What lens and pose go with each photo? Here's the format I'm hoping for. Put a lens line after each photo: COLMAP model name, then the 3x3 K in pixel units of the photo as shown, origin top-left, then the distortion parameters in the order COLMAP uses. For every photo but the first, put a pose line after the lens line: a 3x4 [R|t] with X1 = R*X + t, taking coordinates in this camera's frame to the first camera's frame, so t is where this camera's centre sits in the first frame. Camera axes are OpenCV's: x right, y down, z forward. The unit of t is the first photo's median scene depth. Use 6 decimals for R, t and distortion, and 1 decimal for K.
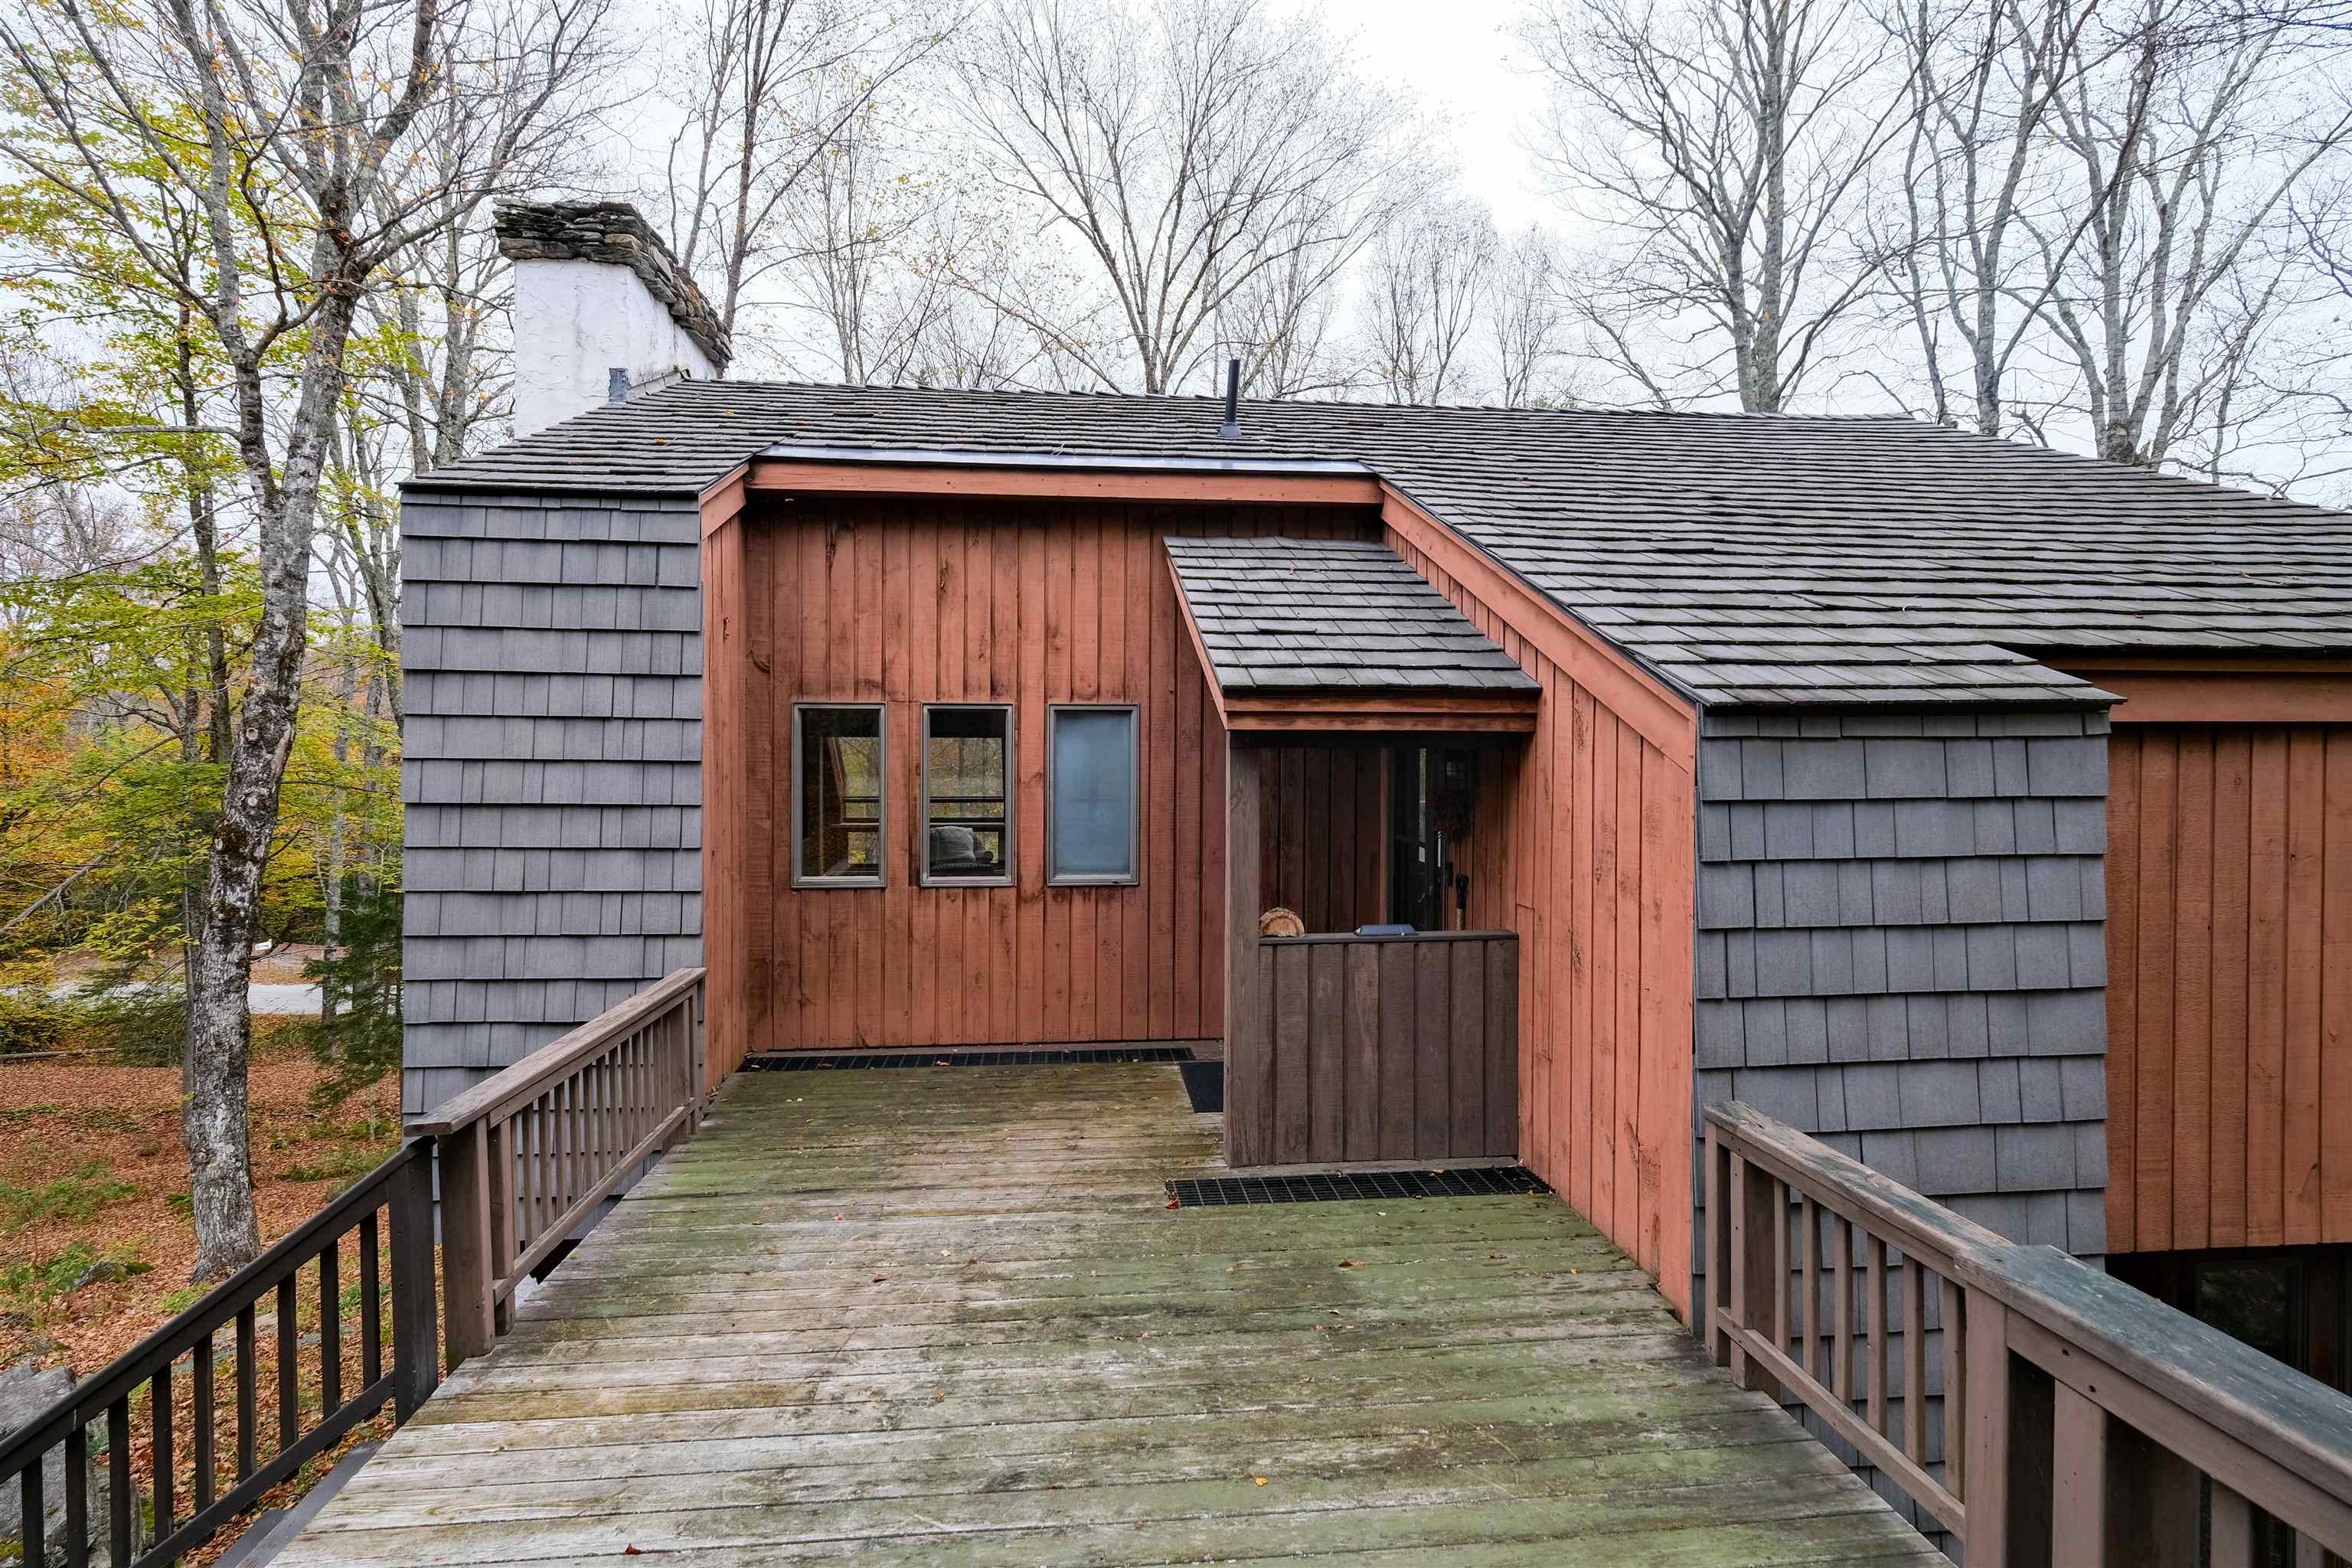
lens RADIAL K [[1002.8, 0, 1167.4], [0, 1002.8, 753.2], [0, 0, 1]] dist [0.001551, -0.000024]
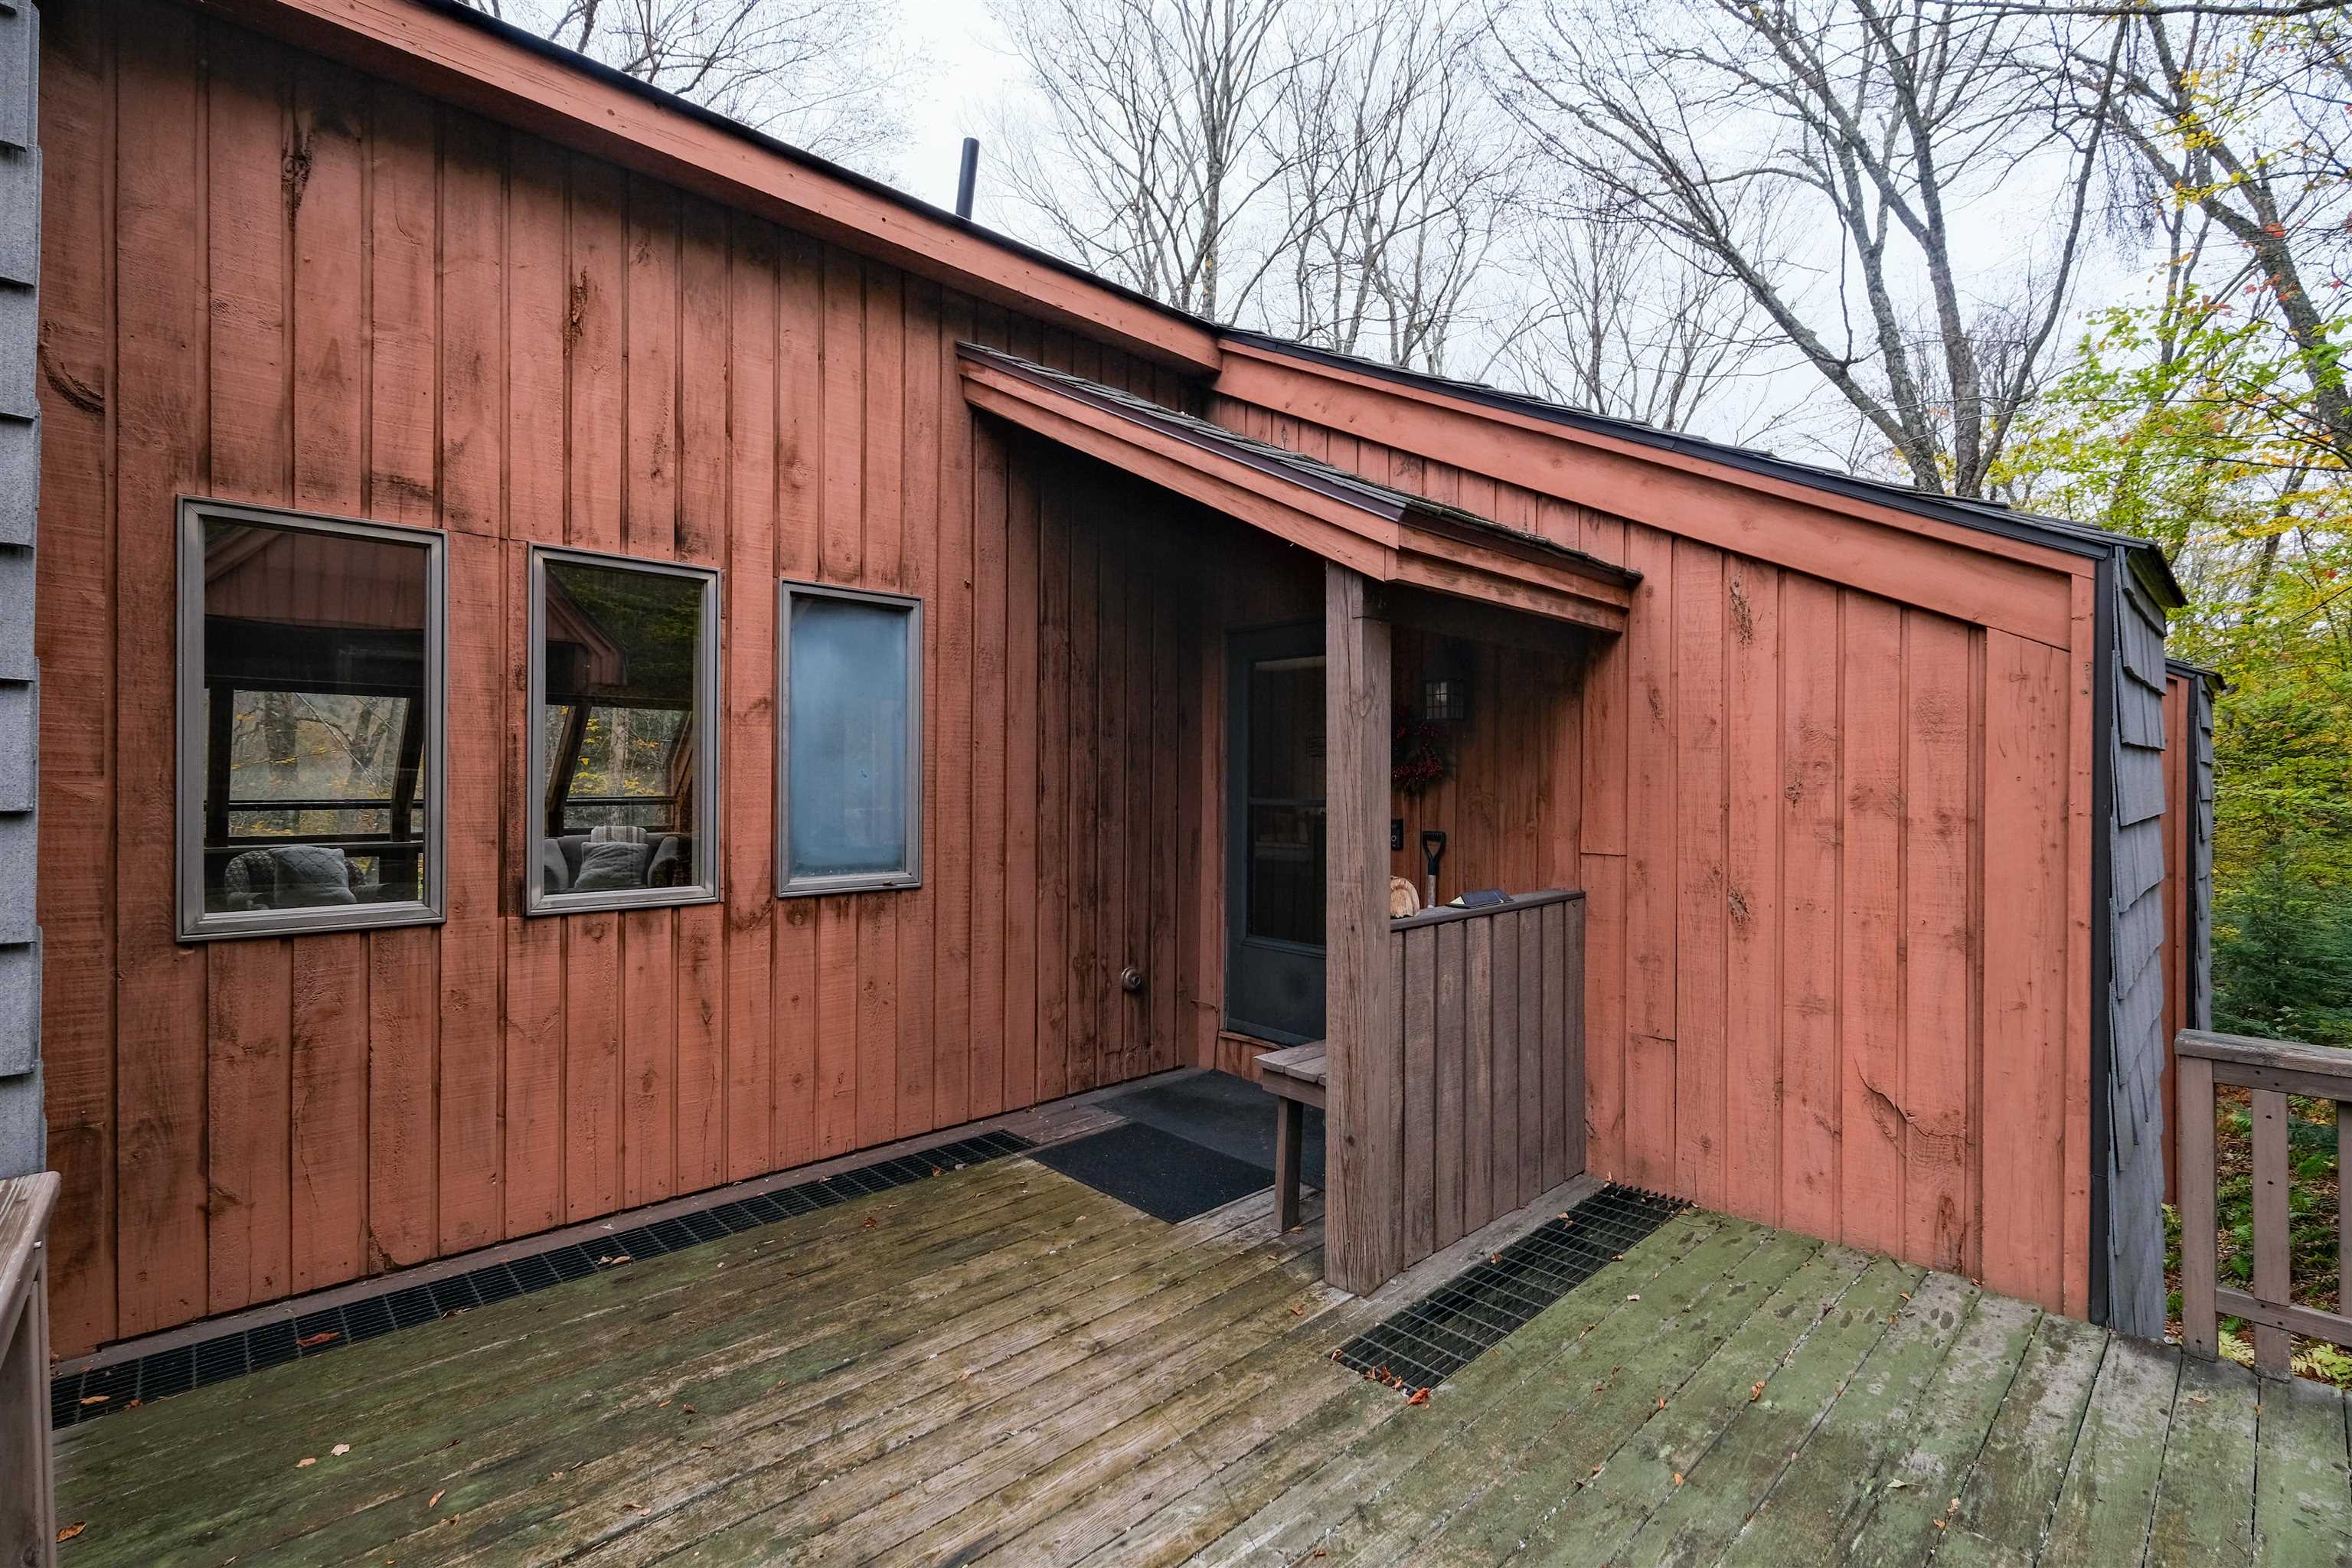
lens RADIAL K [[1015.7, 0, 1176.0], [0, 1015.7, 784.0], [0, 0, 1]] dist [-0.002792, -0.000442]
pose [[0.802909, -0.003766, 0.596090, -0.338548], [0.005028, 0.999987, -0.000454, 0.082483], [-0.596081, 0.003362, 0.802917, 0.479005]]
